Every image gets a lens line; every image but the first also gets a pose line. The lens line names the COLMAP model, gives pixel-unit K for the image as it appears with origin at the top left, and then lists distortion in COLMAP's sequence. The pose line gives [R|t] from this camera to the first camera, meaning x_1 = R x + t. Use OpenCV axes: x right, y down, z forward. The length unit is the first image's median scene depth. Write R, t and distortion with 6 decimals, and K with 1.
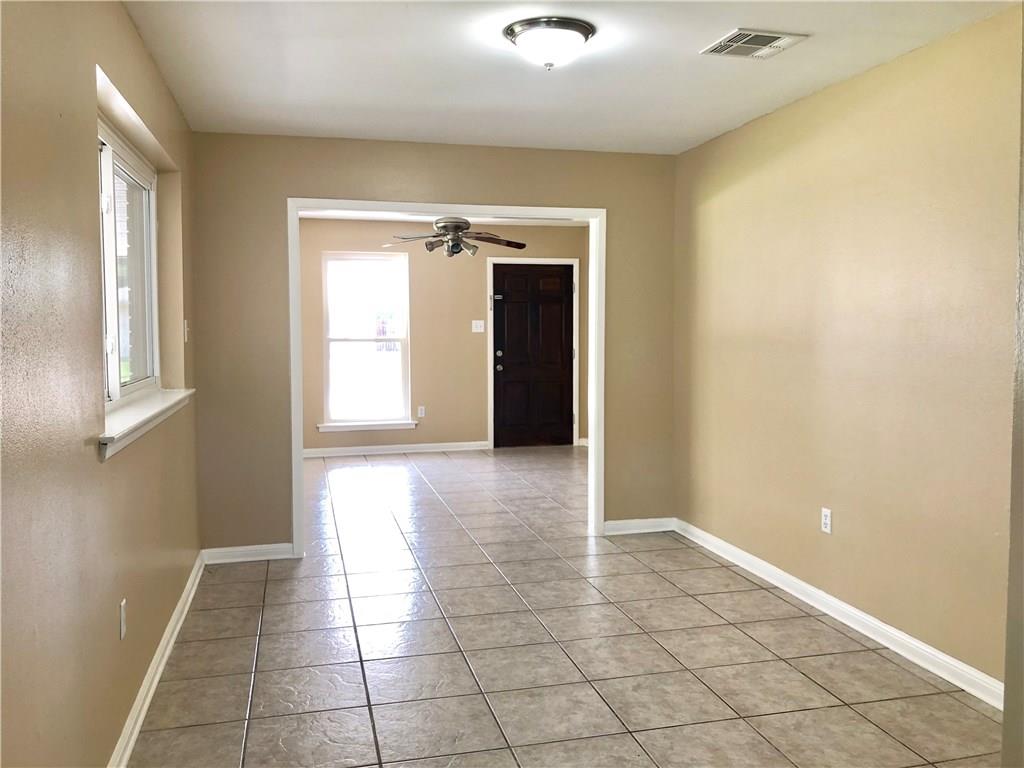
lens RADIAL K [[847.5, 0, 516.7], [0, 847.5, 381.6], [0, 0, 1]] dist [0.026602, -0.003848]
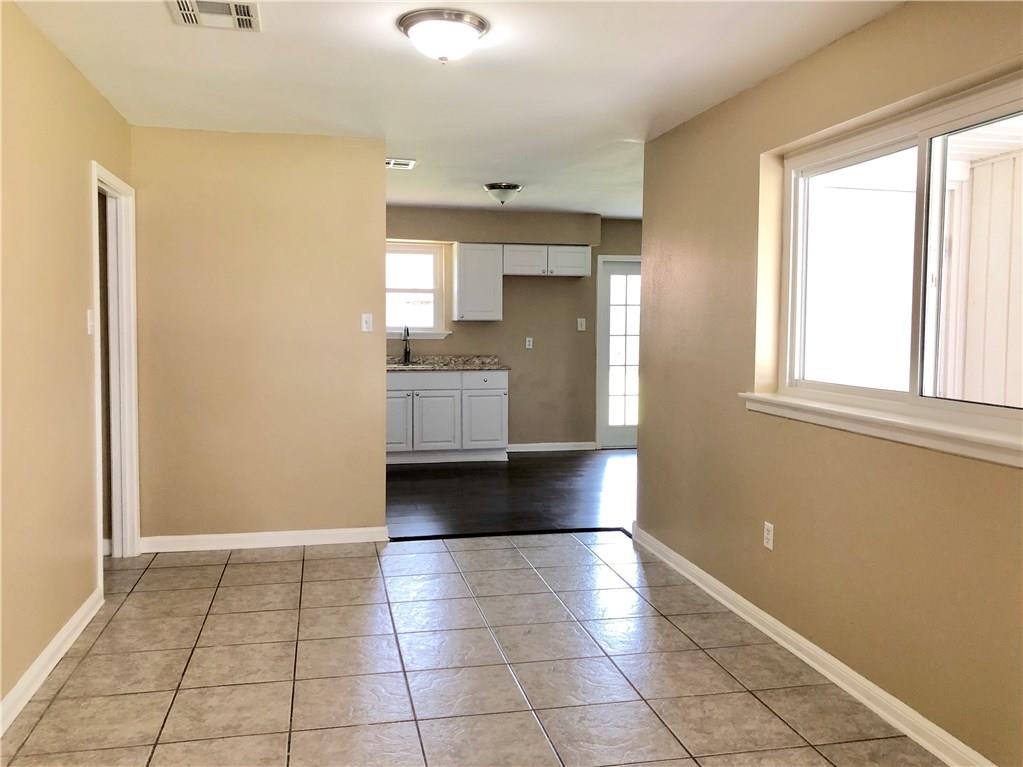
lens RADIAL K [[846.6, 0, 511.6], [0, 846.6, 381.1], [0, 0, 1]] dist [0.026602, -0.003848]
pose [[-0.999391, -0.008931, 0.033734, -0.073464], [-0.004236, 0.990595, 0.136763, -0.128970], [-0.034638, 0.136537, -0.990029, 1.913778]]
